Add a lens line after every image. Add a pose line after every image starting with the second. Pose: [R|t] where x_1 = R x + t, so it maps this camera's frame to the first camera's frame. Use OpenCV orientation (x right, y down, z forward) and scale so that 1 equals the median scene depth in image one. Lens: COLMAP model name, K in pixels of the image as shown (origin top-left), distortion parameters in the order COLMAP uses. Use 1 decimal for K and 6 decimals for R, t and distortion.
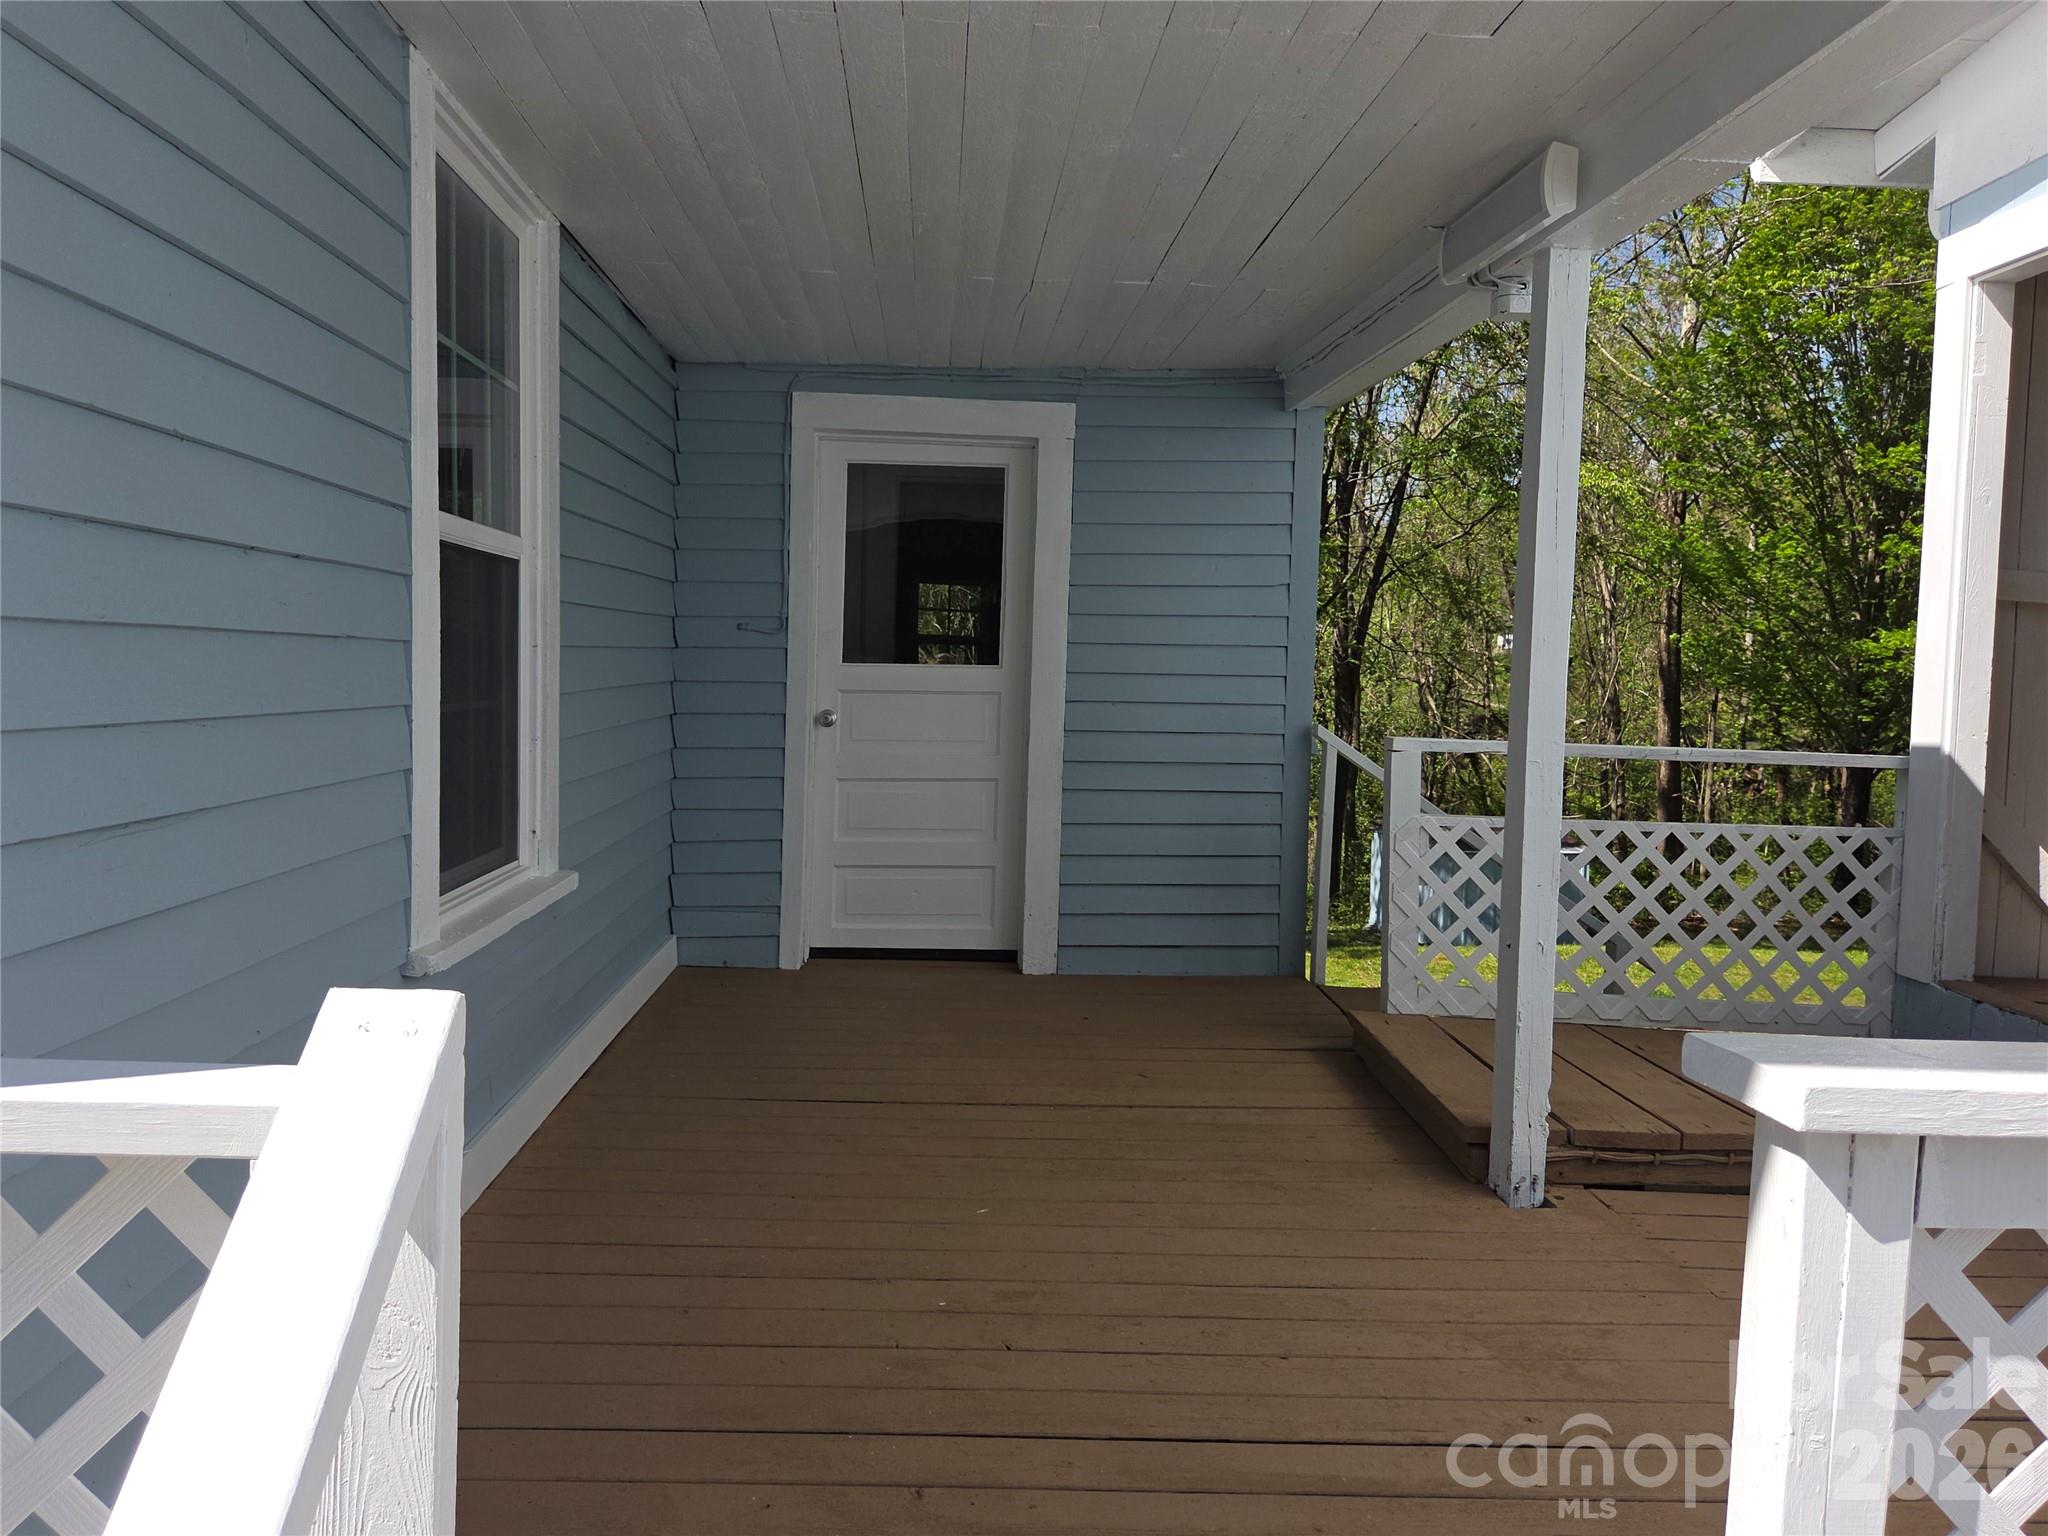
lens RADIAL K [[1516.7, 0, 1012.3], [0, 1516.7, 772.2], [0, 0, 1]] dist [0.068968, -0.059597]
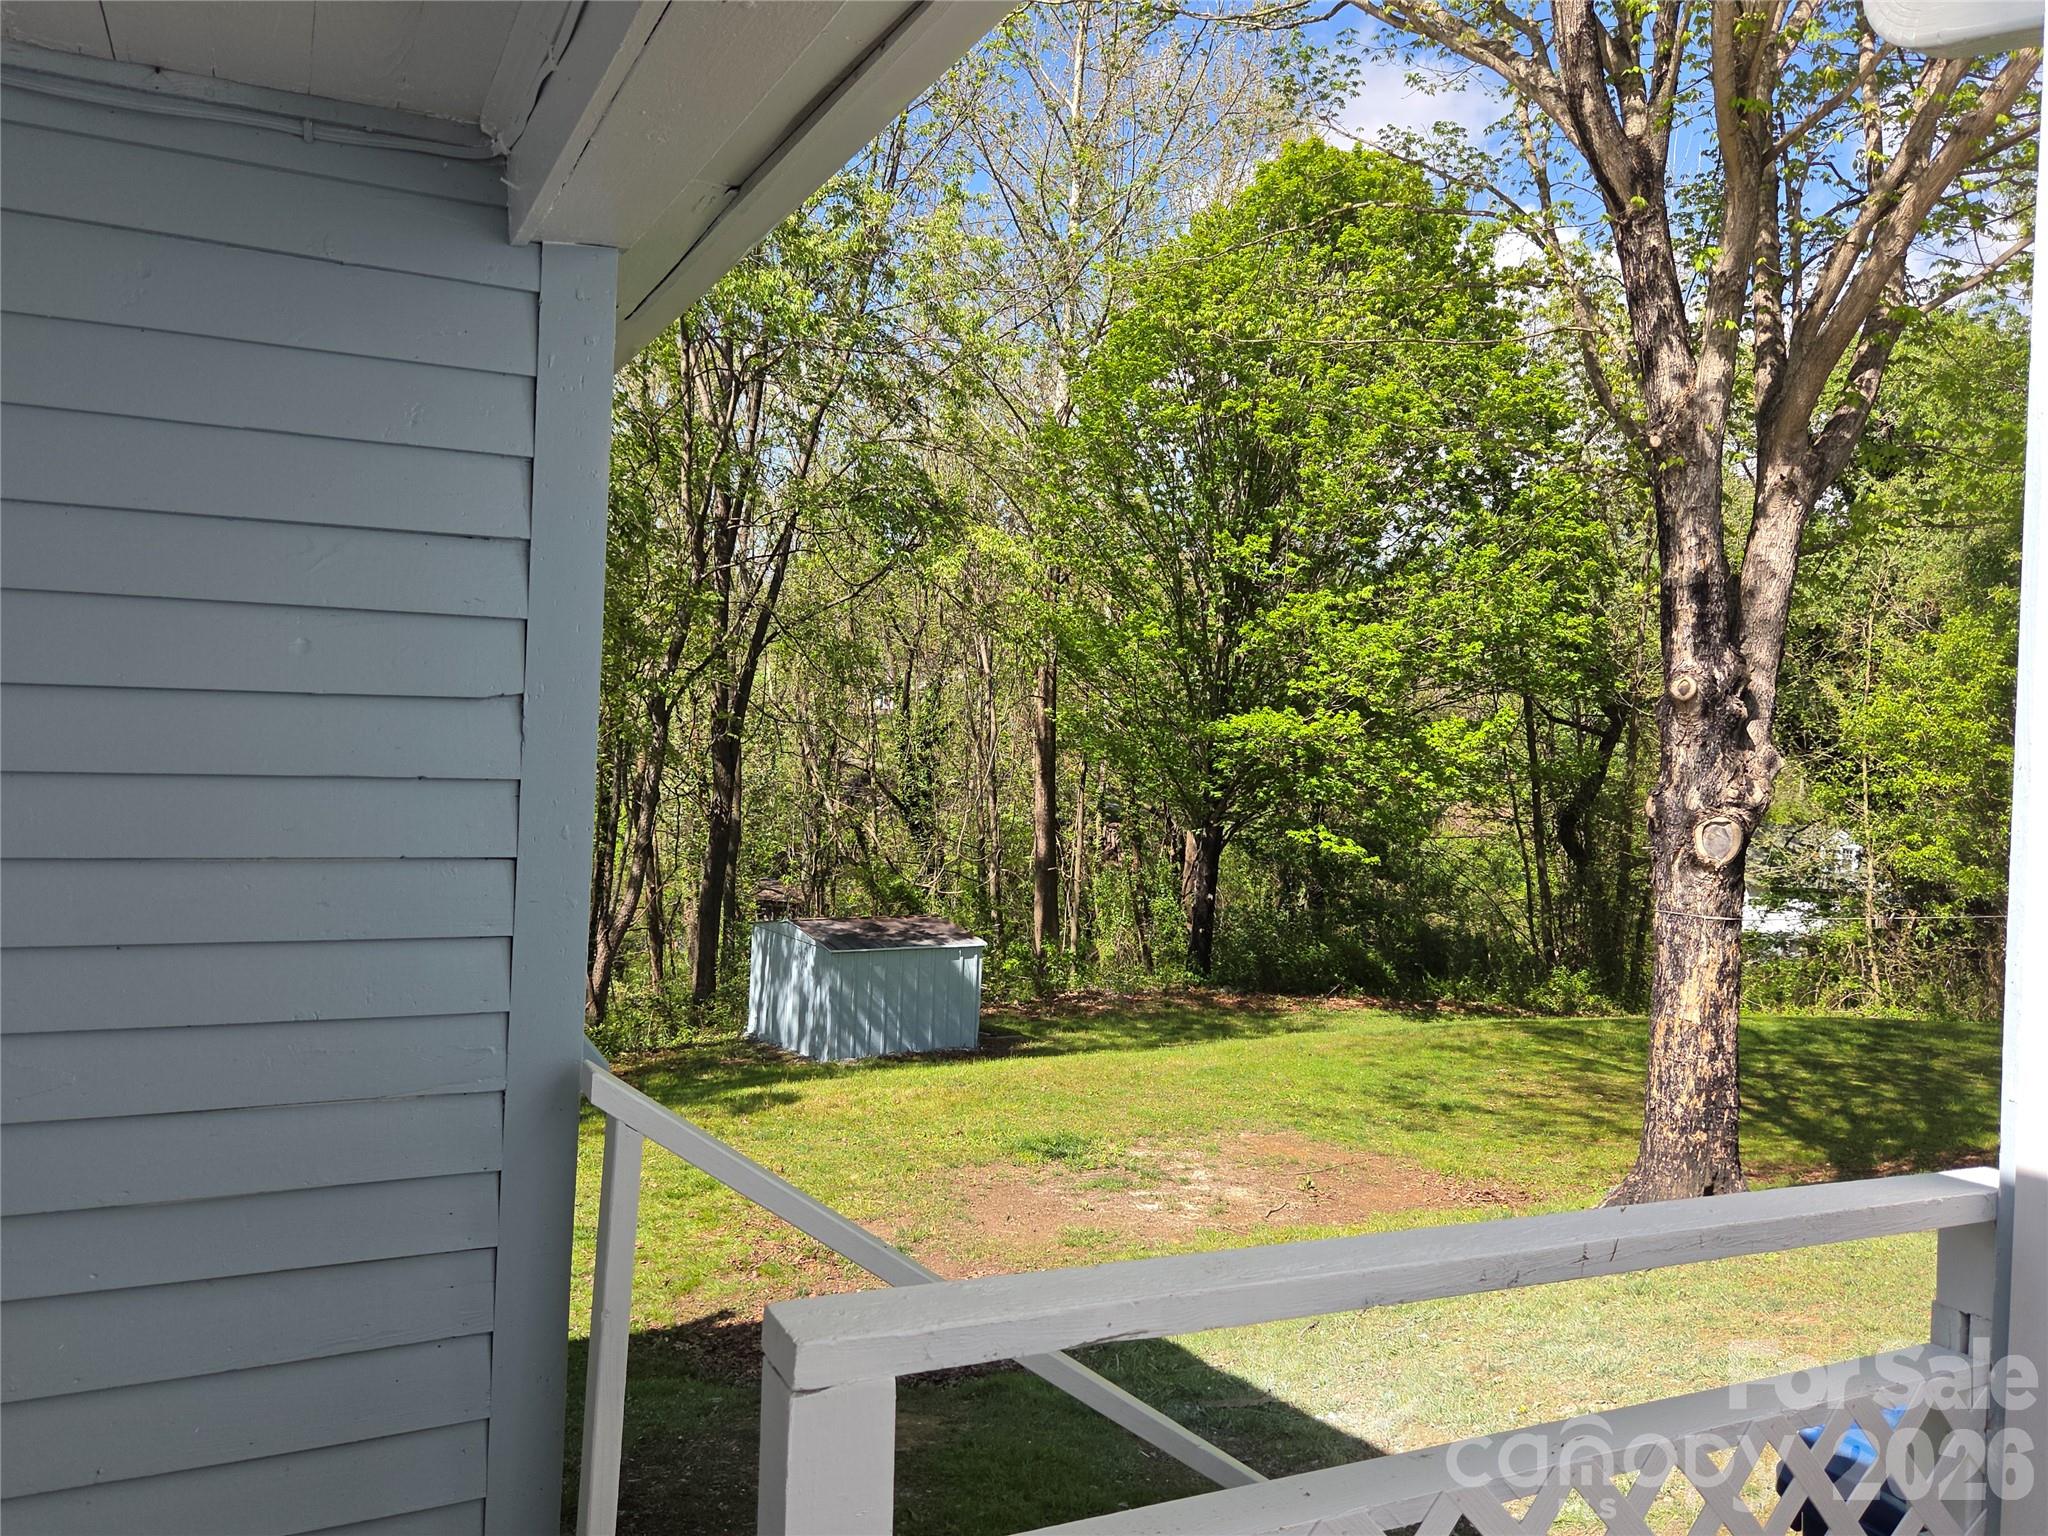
lens RADIAL K [[1511.1, 0, 992.4], [0, 1511.1, 739.5], [0, 0, 1]] dist [0.082306, -0.069588]
pose [[0.925985, 0.019820, 0.377039, 0.032868], [0.000726, 0.998526, -0.054274, -0.020506], [-0.377559, 0.050531, 0.924606, 0.134556]]
